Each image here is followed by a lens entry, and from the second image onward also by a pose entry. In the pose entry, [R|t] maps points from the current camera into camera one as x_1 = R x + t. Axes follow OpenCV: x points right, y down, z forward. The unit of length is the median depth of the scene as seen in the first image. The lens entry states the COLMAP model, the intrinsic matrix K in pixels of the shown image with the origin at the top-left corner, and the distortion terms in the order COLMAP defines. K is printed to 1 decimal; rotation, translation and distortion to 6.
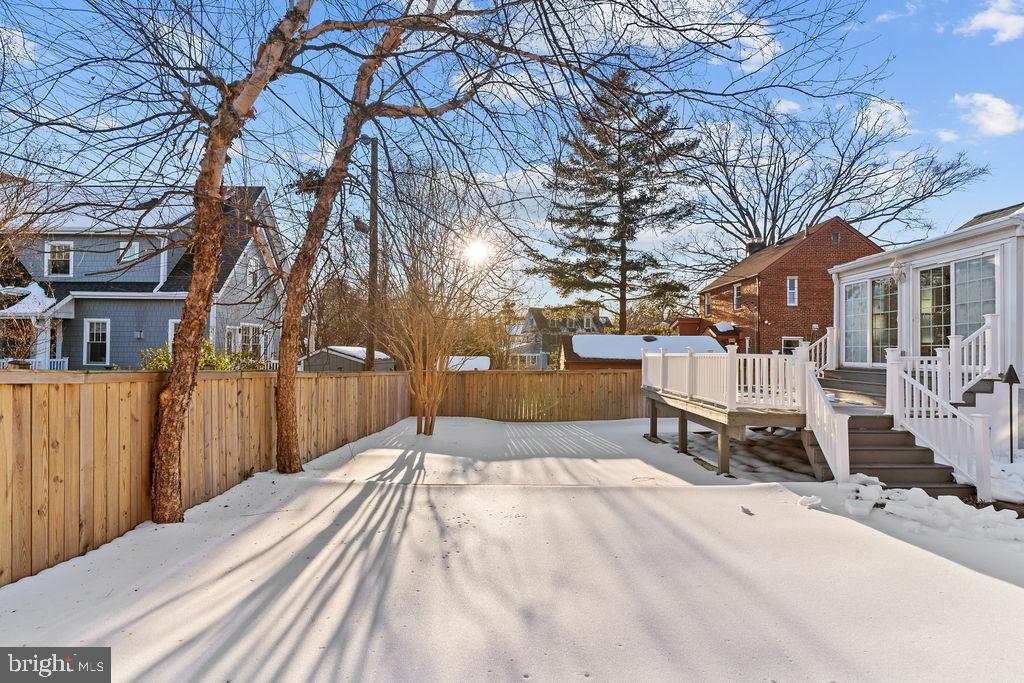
lens RADIAL K [[491.0, 0, 512.0], [0, 491.0, 341.5], [0, 0, 1]] dist [0.014208, -0.000315]
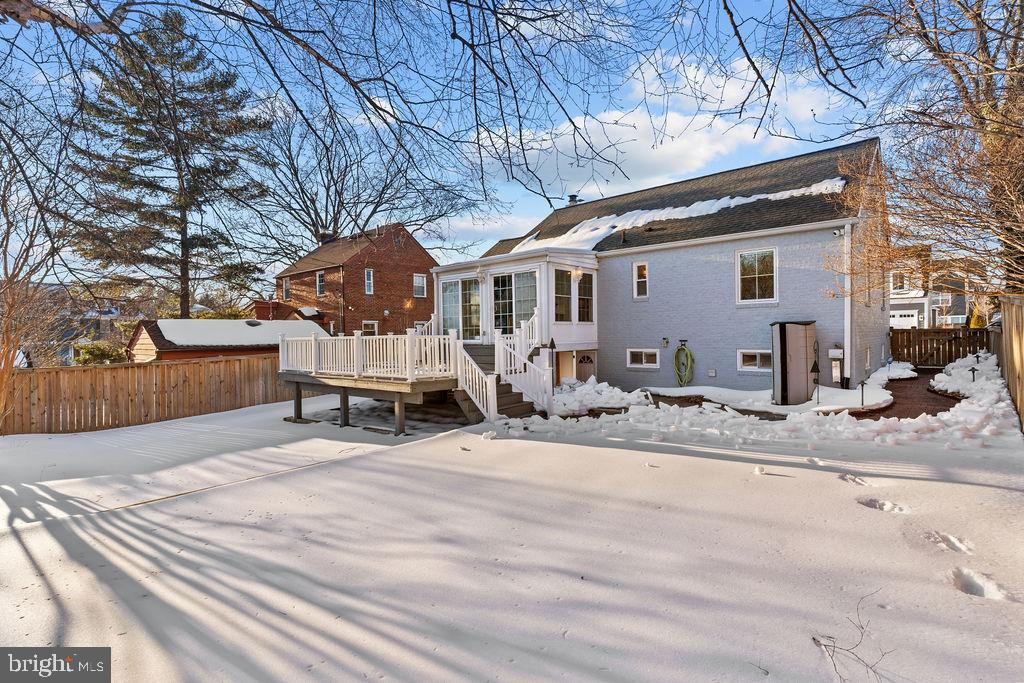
lens RADIAL K [[468.3, 0, 512.0], [0, 468.3, 341.5], [0, 0, 1]] dist [0.003179, -0.007117]
pose [[0.675830, -0.034307, 0.736259, -0.223819], [0.008610, 0.999215, 0.038656, -0.003222], [-0.737007, -0.019786, 0.675595, 0.015781]]
